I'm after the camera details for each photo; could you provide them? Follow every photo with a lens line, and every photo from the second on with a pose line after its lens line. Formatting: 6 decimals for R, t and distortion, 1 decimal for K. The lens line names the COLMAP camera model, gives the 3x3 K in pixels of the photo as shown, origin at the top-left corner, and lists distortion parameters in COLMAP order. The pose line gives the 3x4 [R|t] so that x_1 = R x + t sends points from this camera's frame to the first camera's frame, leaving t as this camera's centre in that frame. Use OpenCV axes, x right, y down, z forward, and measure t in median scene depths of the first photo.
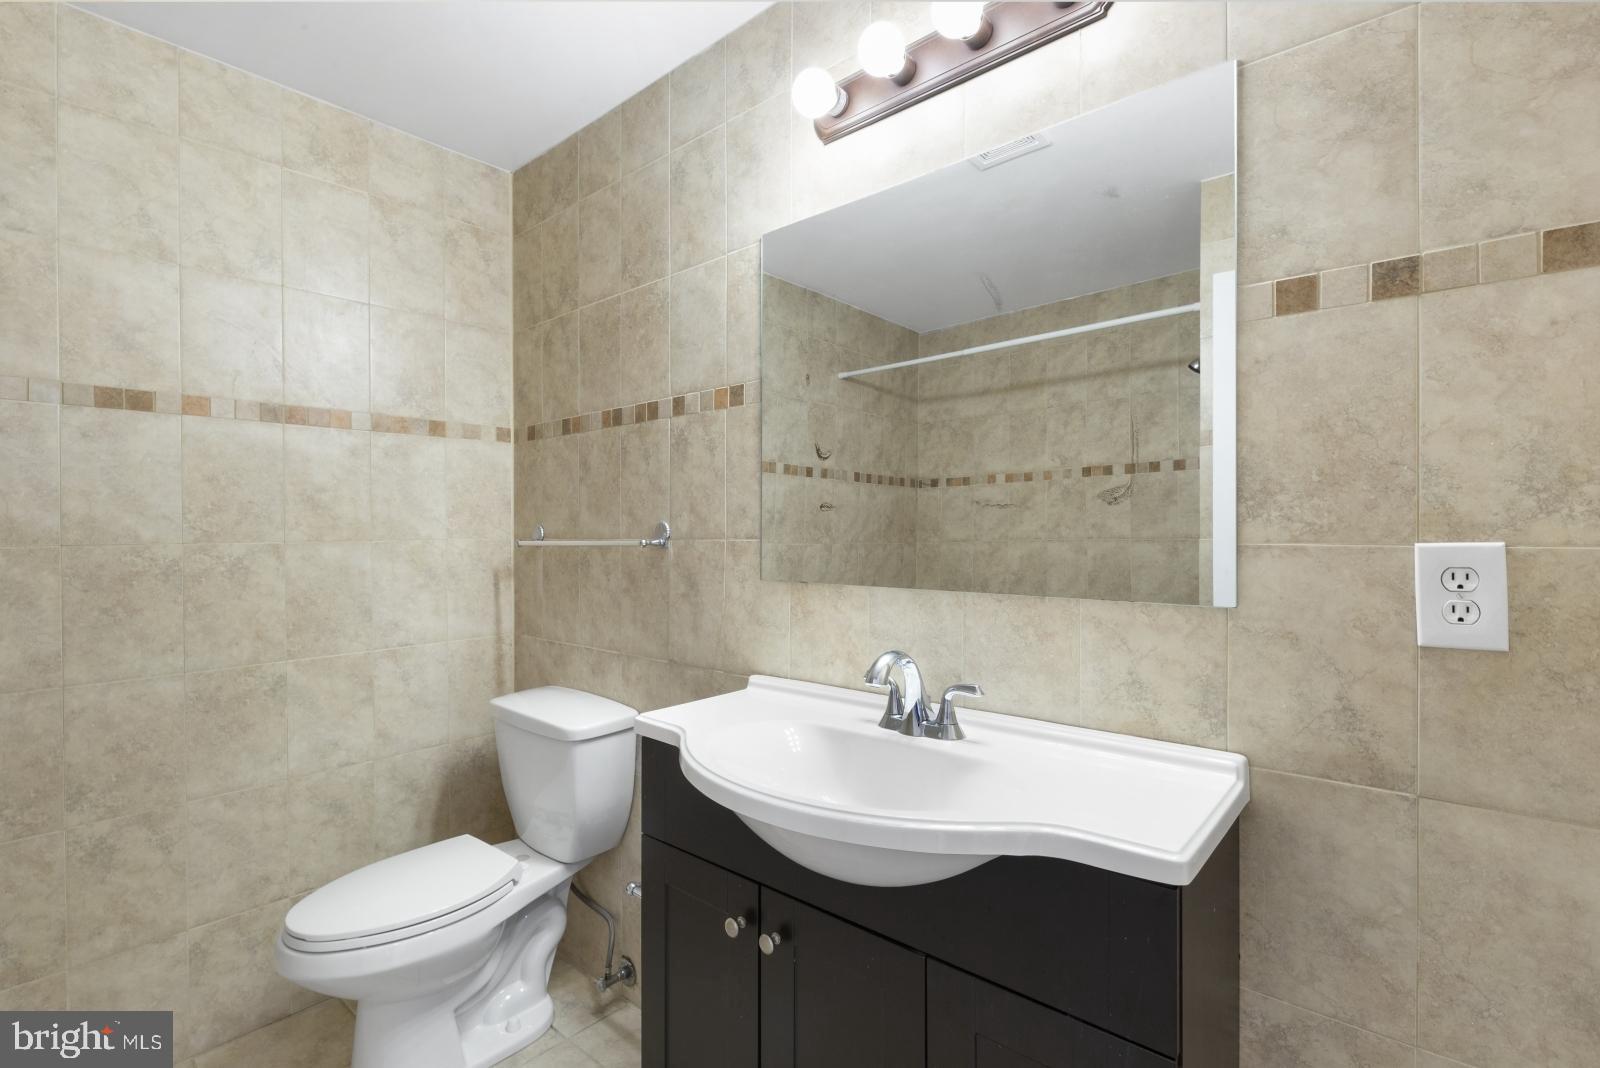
lens RADIAL K [[739.3, 0, 811.9], [0, 739.3, 540.2], [0, 0, 1]] dist [0.001625, -0.000636]
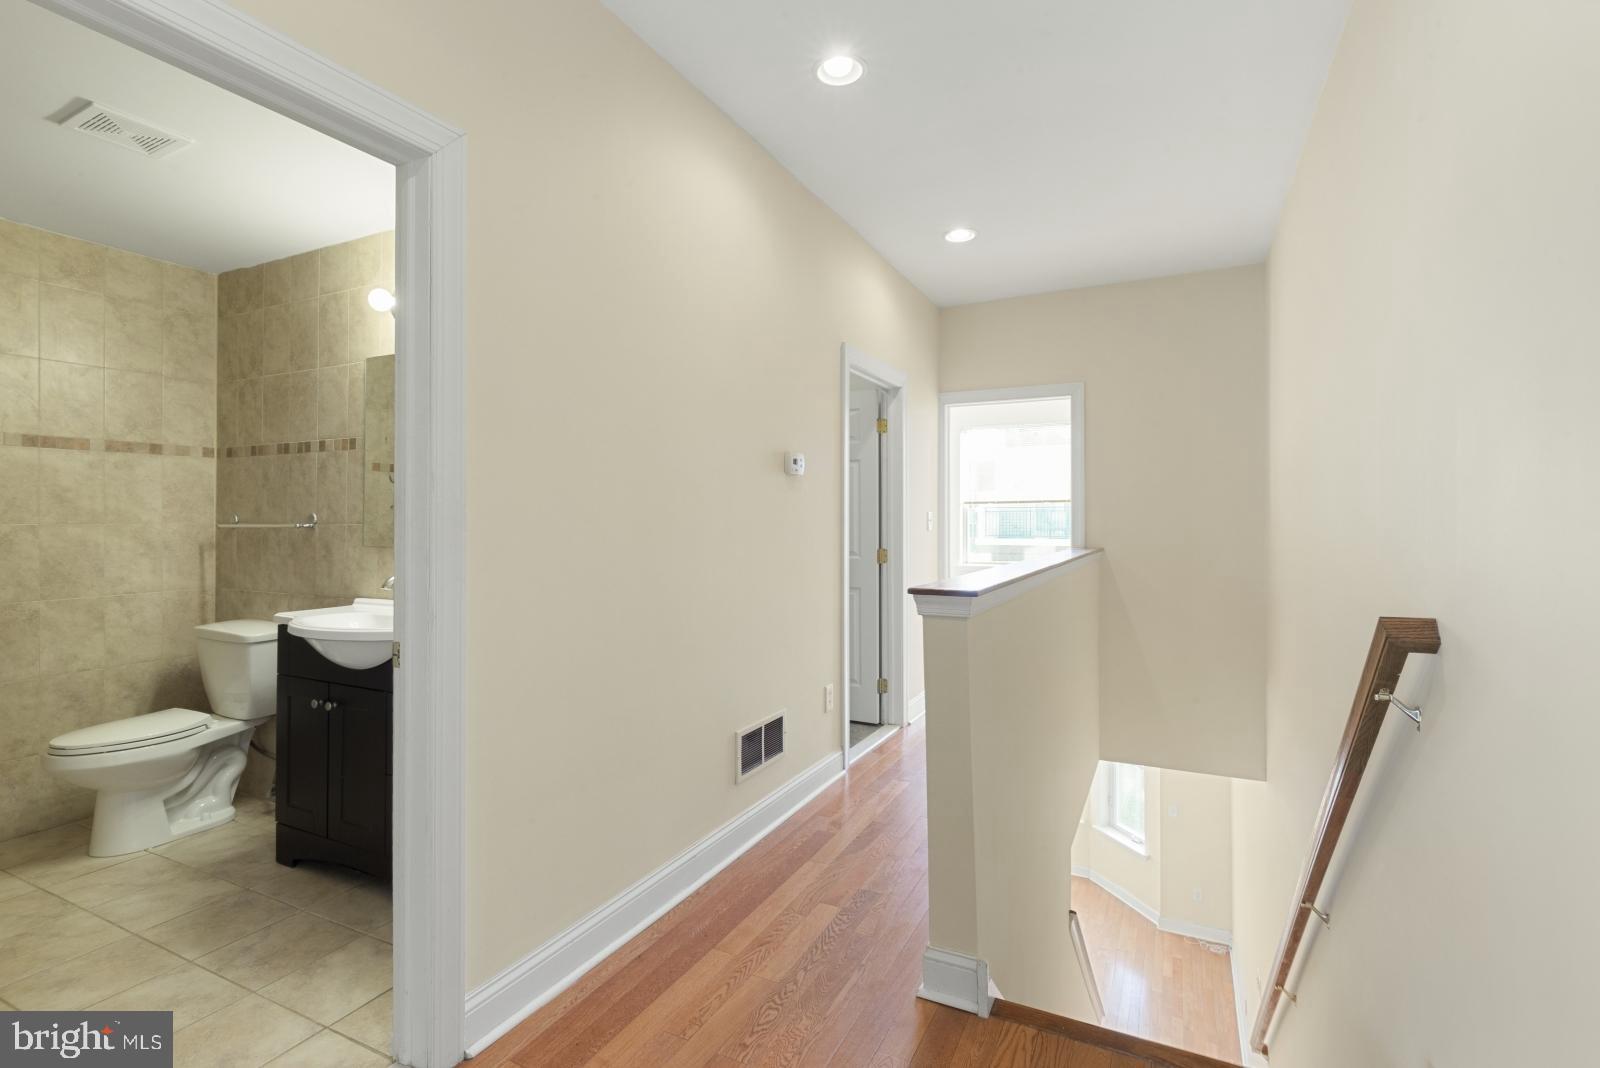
lens RADIAL K [[739.3, 0, 788.8], [0, 739.3, 523.2], [0, 0, 1]] dist [0.001625, -0.000636]
pose [[0.970937, 0.006966, 0.239233, 0.427164], [-0.005173, 0.999954, -0.008122, 0.005028], [-0.239279, 0.006648, 0.970928, -0.853119]]
